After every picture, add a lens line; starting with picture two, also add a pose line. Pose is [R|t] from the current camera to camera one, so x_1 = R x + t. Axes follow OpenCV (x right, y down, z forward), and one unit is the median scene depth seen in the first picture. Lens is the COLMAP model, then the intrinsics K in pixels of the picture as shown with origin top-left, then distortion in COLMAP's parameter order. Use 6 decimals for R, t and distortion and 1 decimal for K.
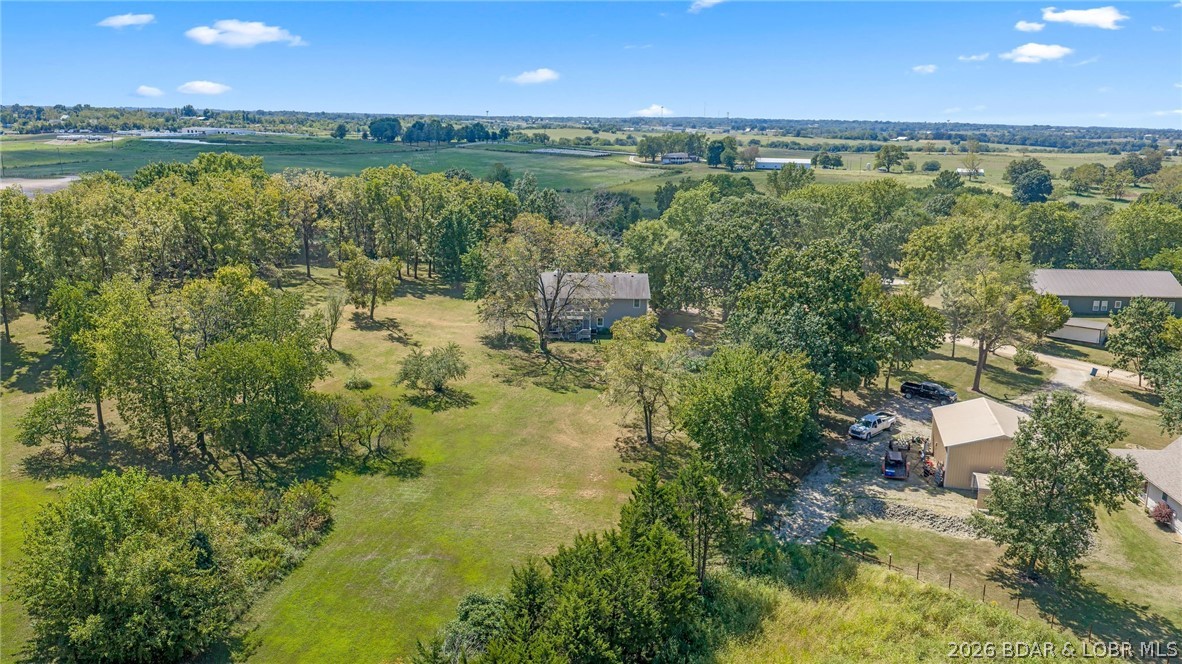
lens RADIAL K [[987.0, 0, 591.0], [0, 987.0, 332.0], [0, 0, 1]] dist [0.002218, 0.001650]
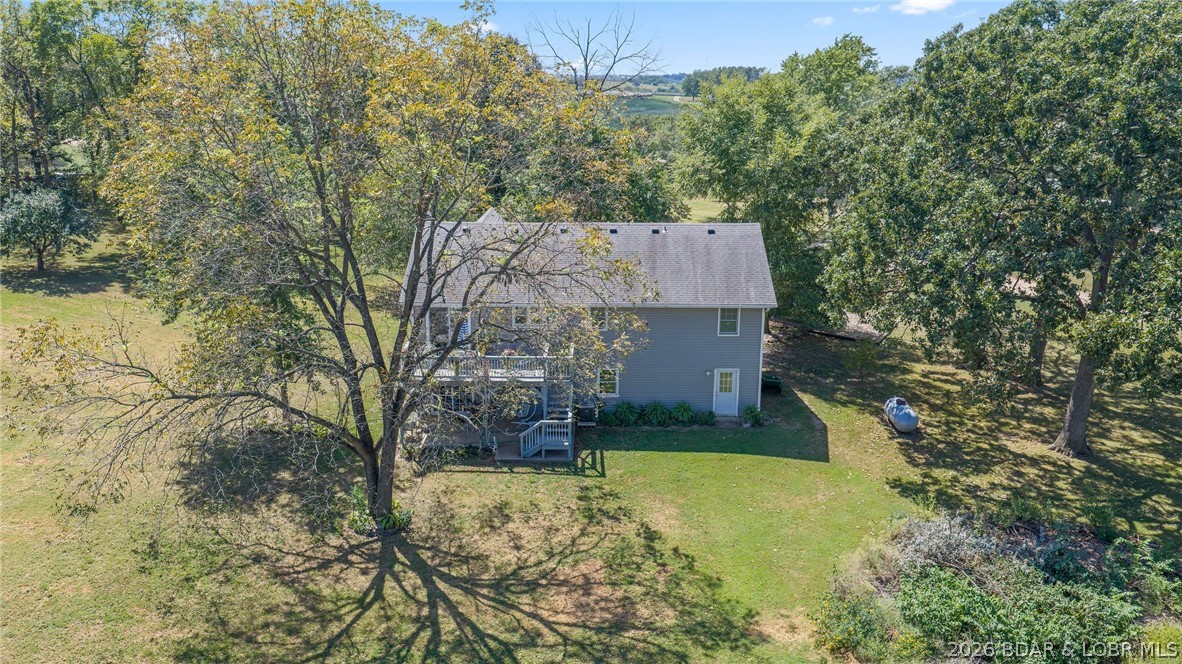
lens RADIAL K [[987.0, 0, 591.0], [0, 987.0, 332.0], [0, 0, 1]] dist [0.002218, 0.001650]
pose [[0.999098, -0.002512, -0.042385, 0.016826], [0.004232, 0.999168, 0.040555, -0.037588], [0.042248, -0.040698, 0.998278, 0.686182]]
